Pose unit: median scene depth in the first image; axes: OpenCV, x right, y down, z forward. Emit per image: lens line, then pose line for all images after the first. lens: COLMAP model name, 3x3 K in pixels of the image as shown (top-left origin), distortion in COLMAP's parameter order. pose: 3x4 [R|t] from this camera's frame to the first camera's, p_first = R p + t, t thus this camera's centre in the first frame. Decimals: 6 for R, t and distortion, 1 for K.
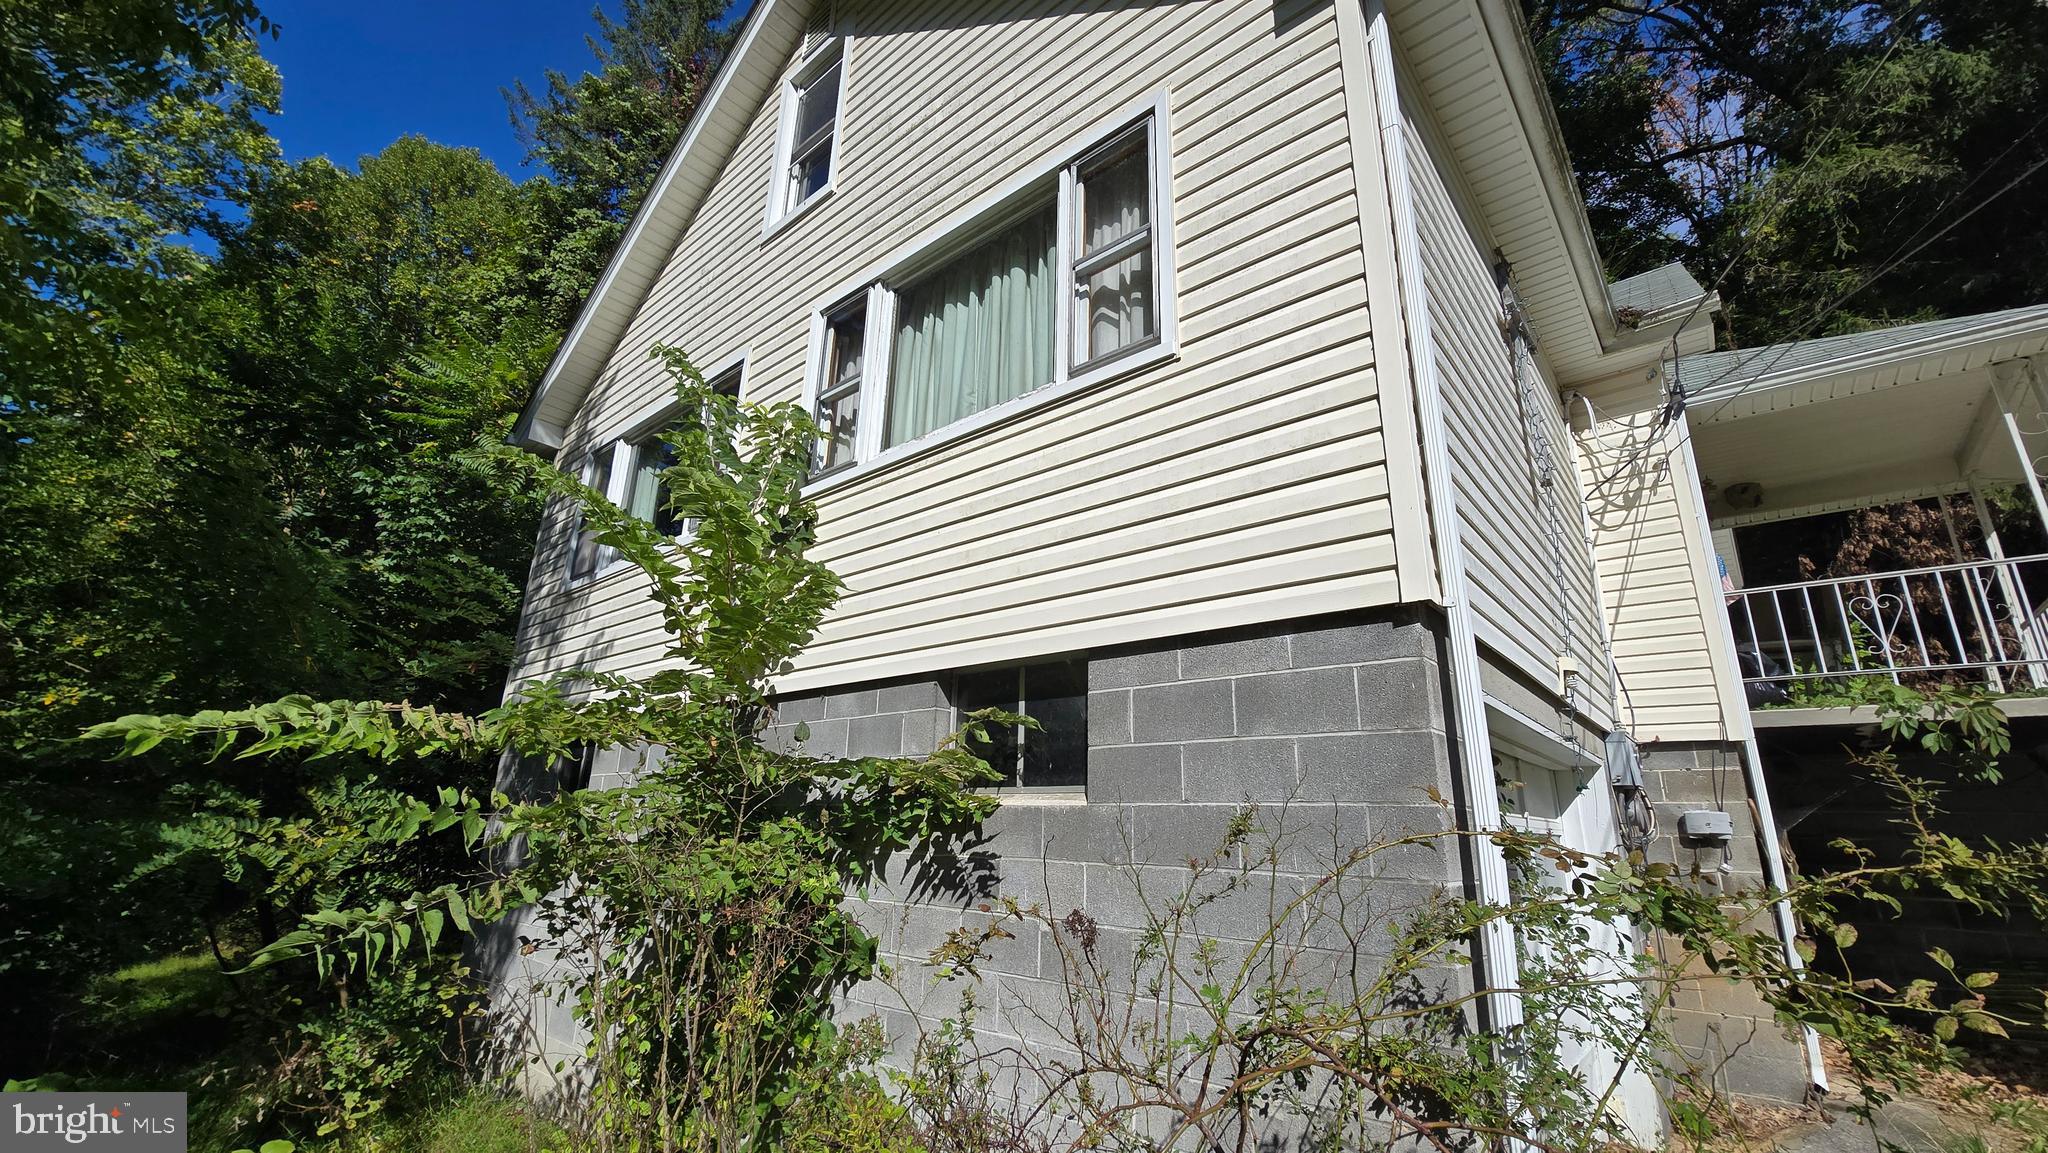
lens RADIAL K [[840.2, 0, 1030.0], [0, 840.2, 578.0], [0, 0, 1]] dist [-0.001159, -0.000167]
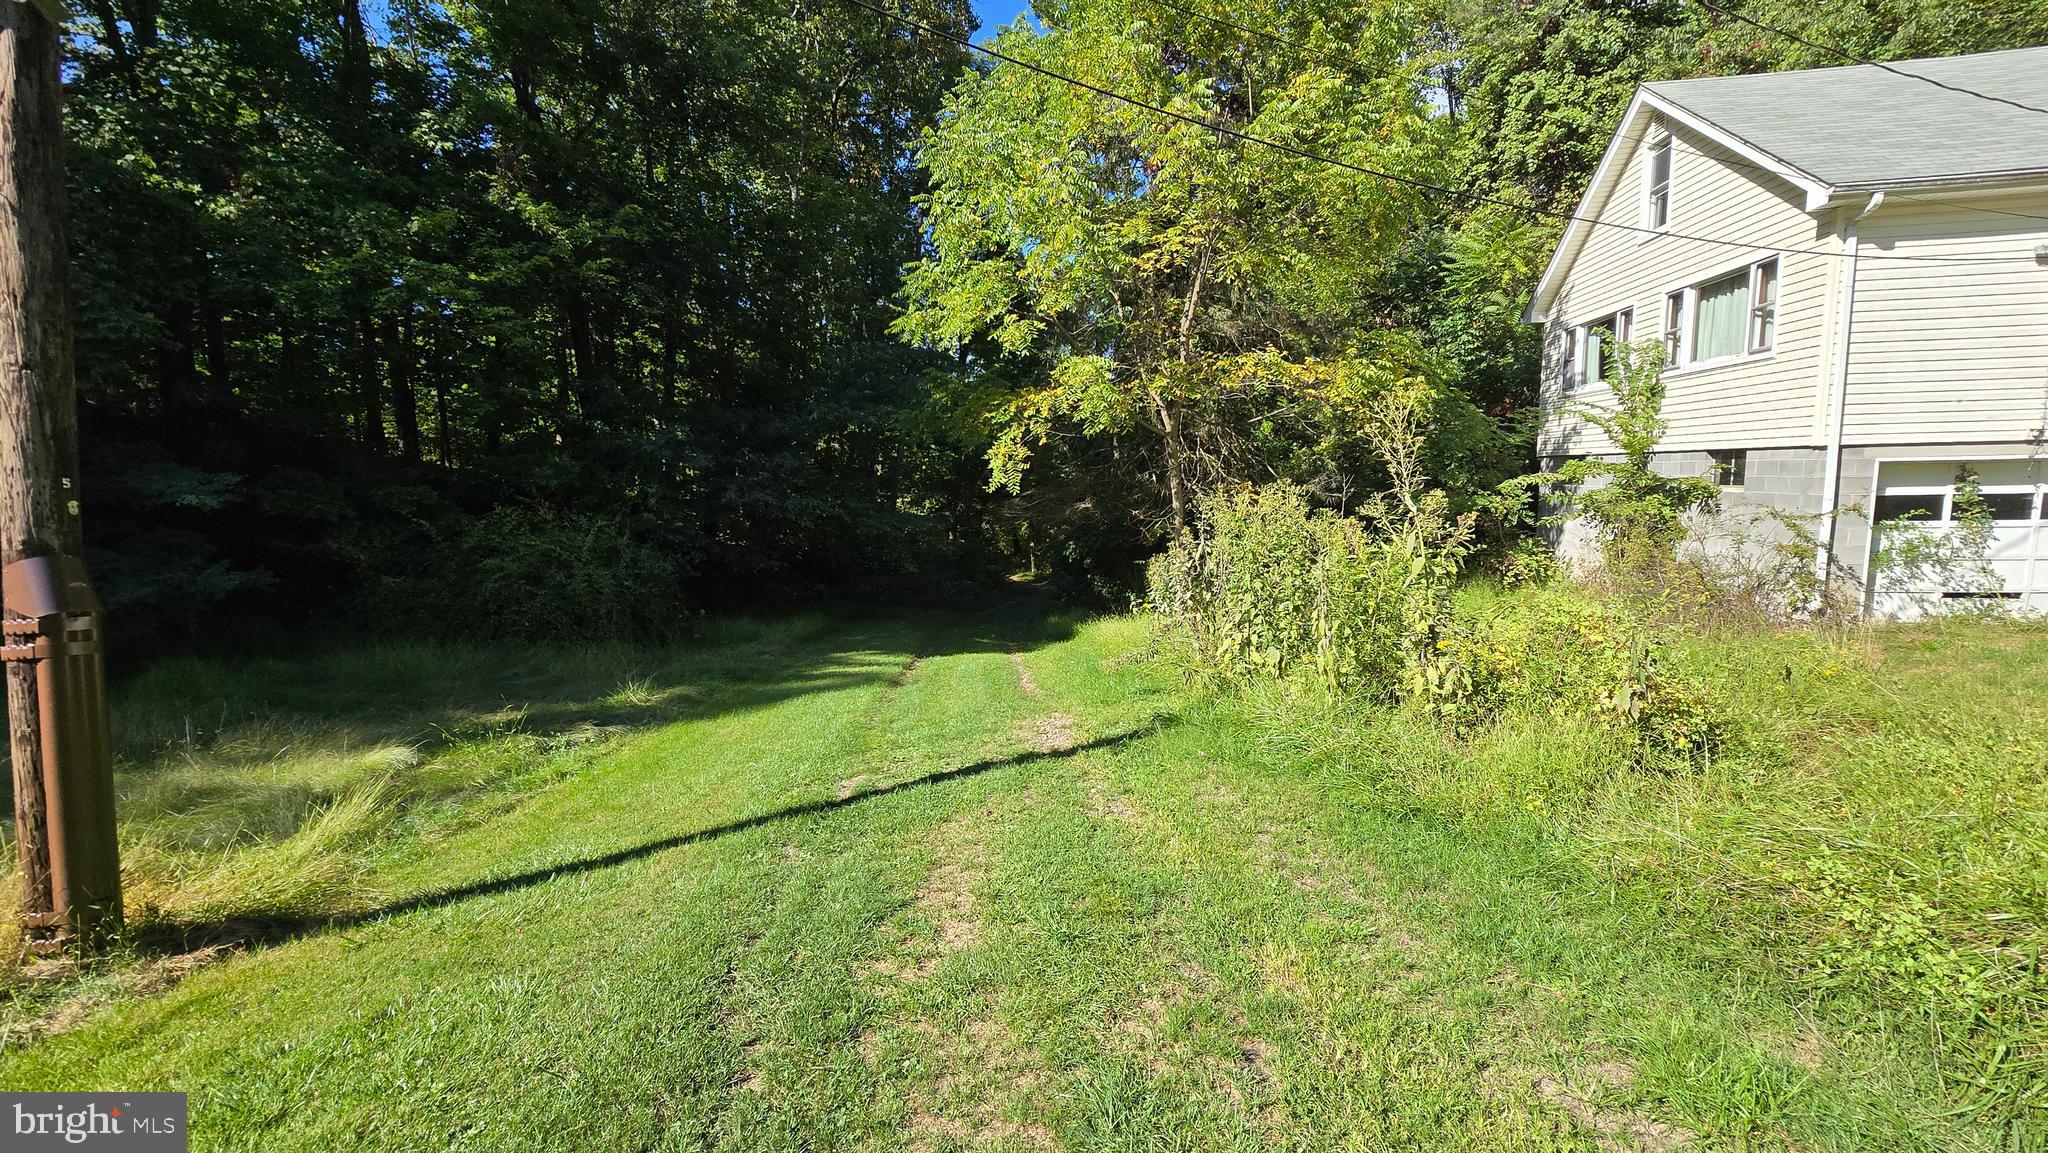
lens RADIAL K [[840.2, 0, 1028.0], [0, 840.2, 573.1], [0, 0, 1]] dist [-0.001159, -0.000167]
pose [[0.520203, 0.062873, -0.851725, 1.233108], [0.286038, 0.926863, 0.243121, -0.917464], [0.804718, -0.370098, 0.464173, -2.587877]]
